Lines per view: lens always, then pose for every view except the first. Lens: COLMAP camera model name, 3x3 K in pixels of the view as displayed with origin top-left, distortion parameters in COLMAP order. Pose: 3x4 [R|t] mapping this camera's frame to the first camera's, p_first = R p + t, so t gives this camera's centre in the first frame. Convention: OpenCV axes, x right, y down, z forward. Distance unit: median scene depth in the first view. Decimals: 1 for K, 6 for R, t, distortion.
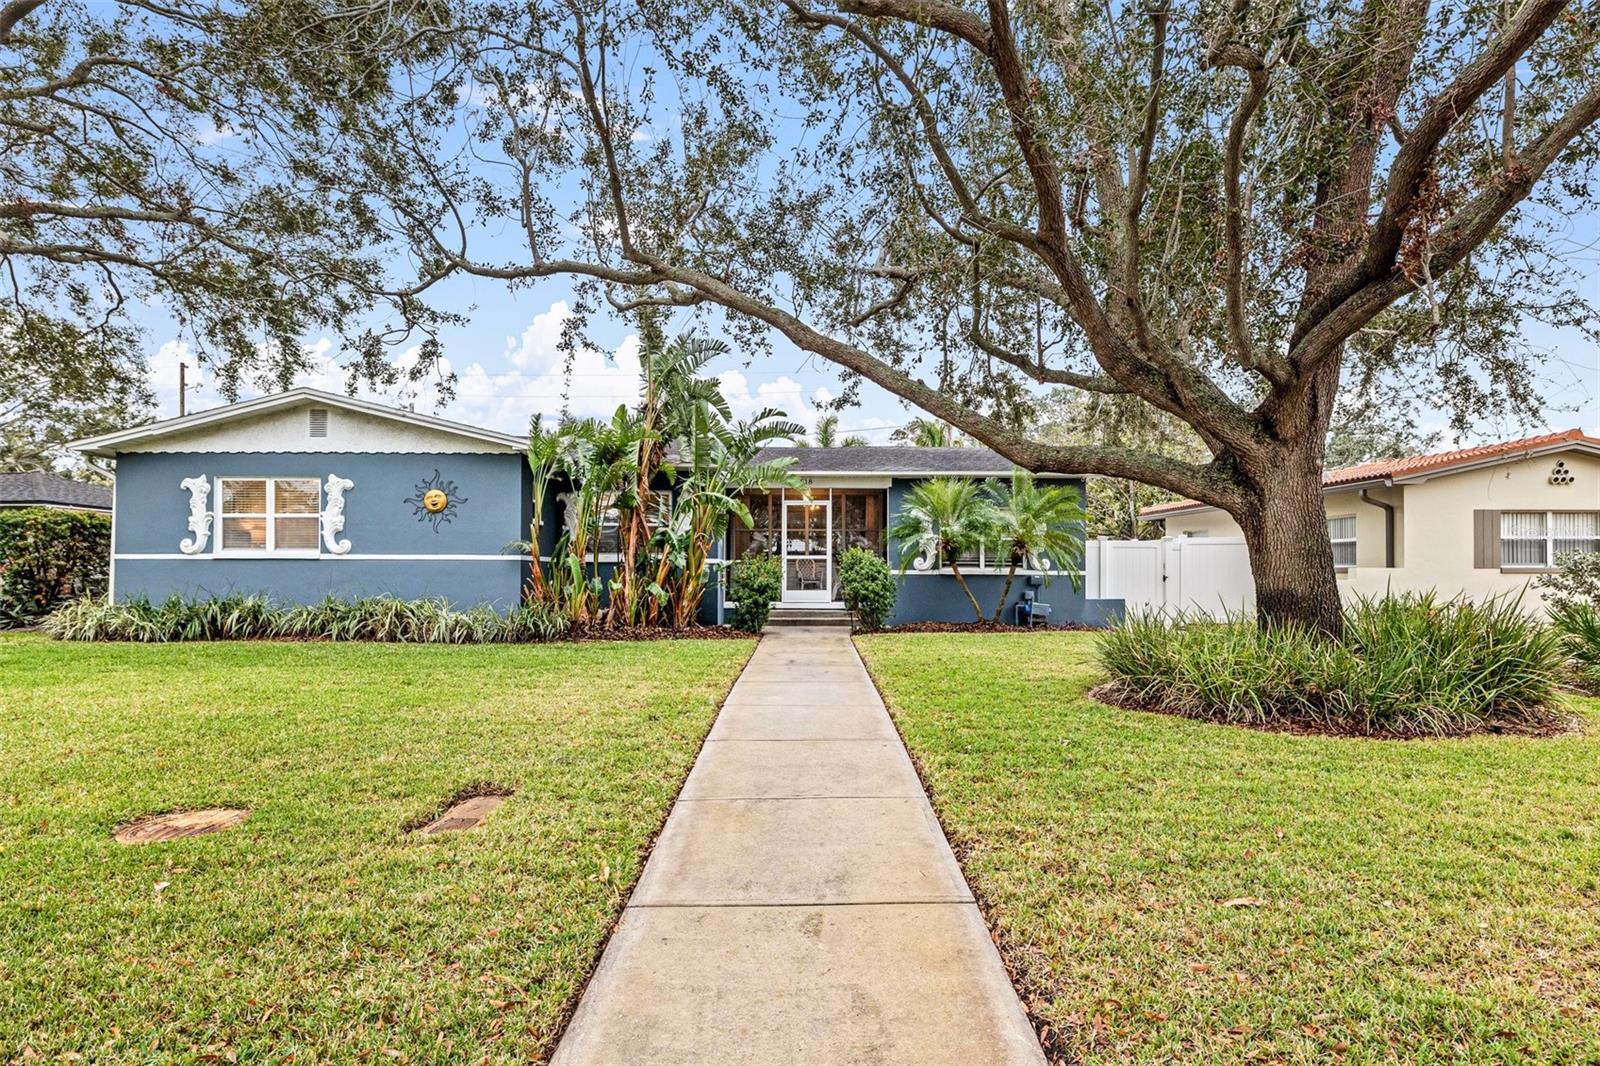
lens RADIAL K [[974.4, 0, 786.4], [0, 974.4, 518.9], [0, 0, 1]] dist [0.003004, 0.001182]
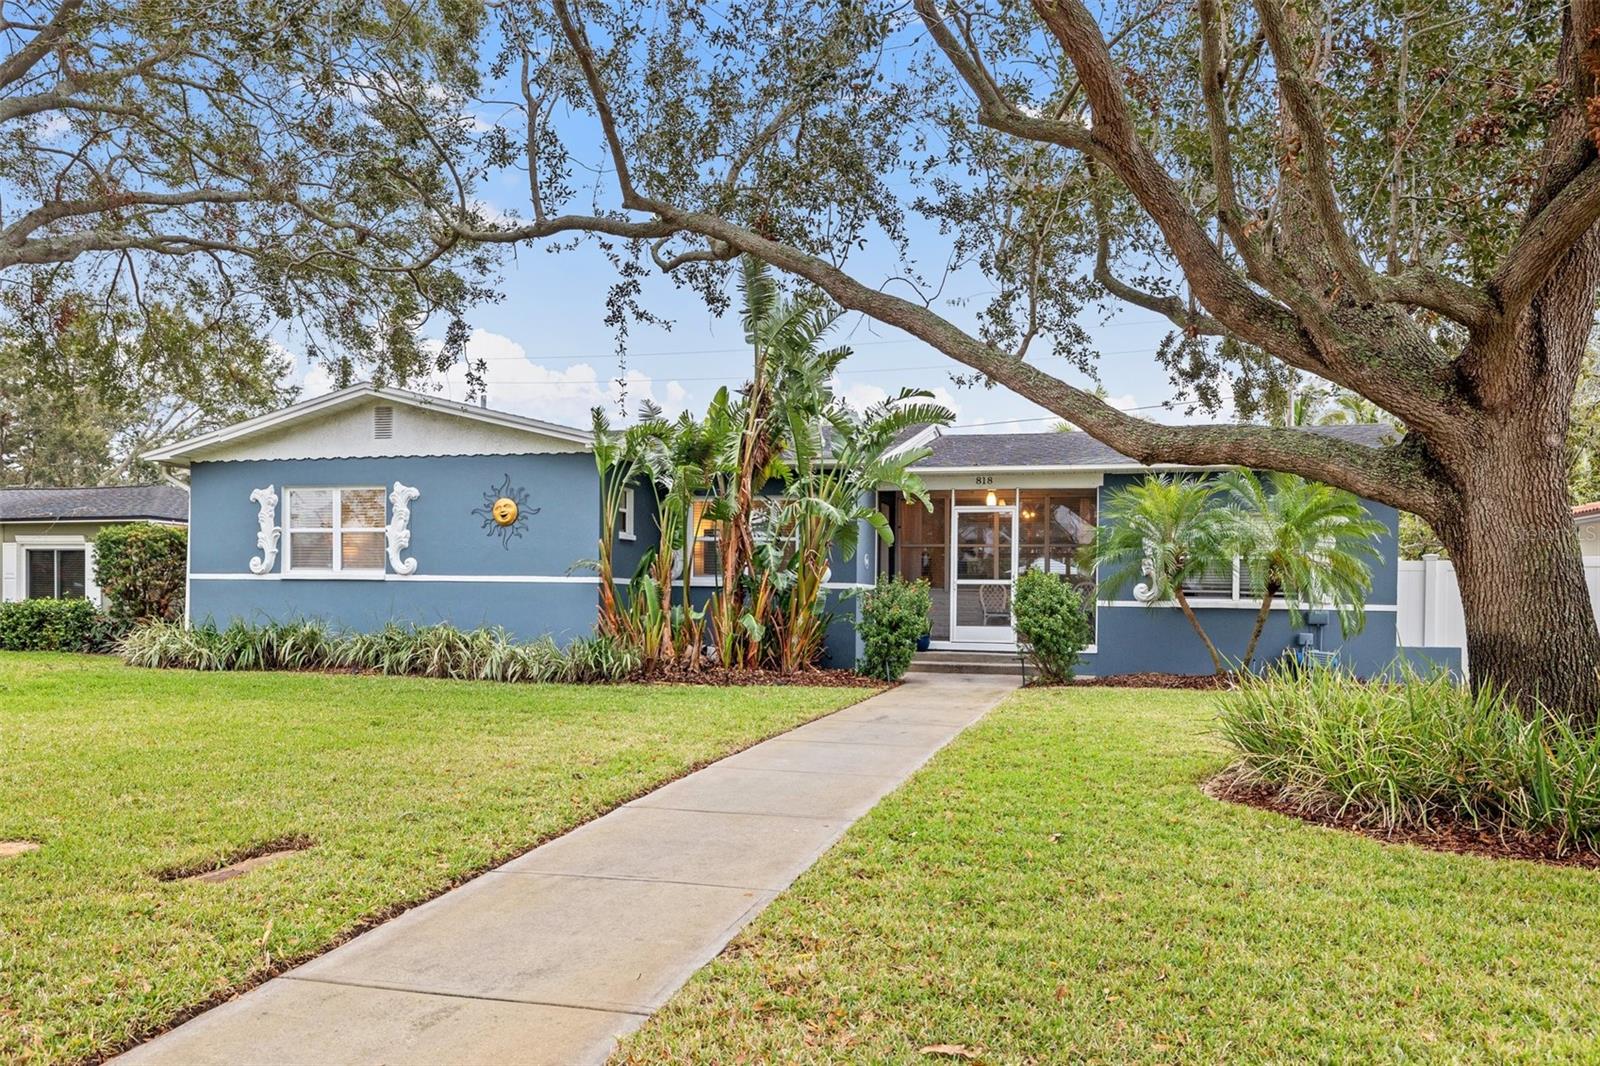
lens RADIAL K [[1280.1, 0, 739.6], [0, 1280.1, 564.0], [0, 0, 1]] dist [0.002496, -0.000255]
pose [[0.953778, 0.002238, -0.300505, 0.163232], [0.005351, 0.999687, 0.024429, 0.000551], [0.300466, -0.024908, 0.953467, 0.011106]]
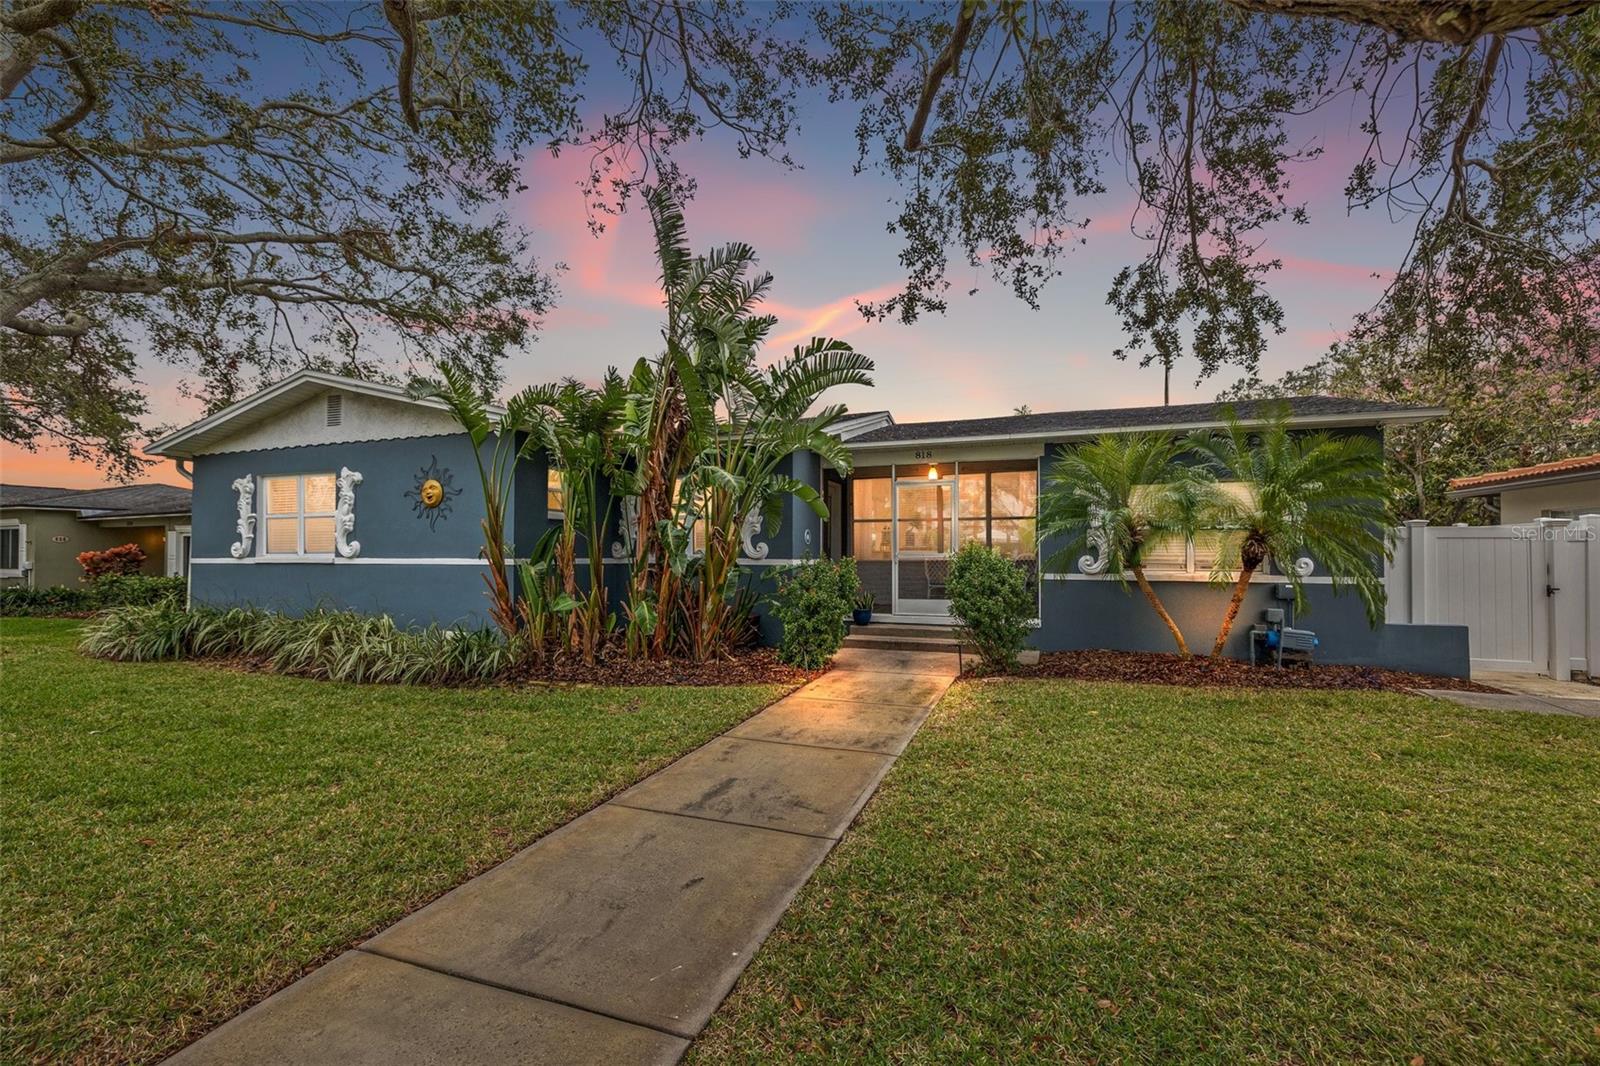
lens RADIAL K [[671.7, 0, 800.4], [0, 671.7, 532.3], [0, 0, 1]] dist [-0.001679, -0.000018]
pose [[0.938405, -0.014545, -0.345231, 0.131217], [0.023498, 0.999487, 0.021765, 0.009513], [0.344737, -0.028536, 0.938265, 0.574142]]
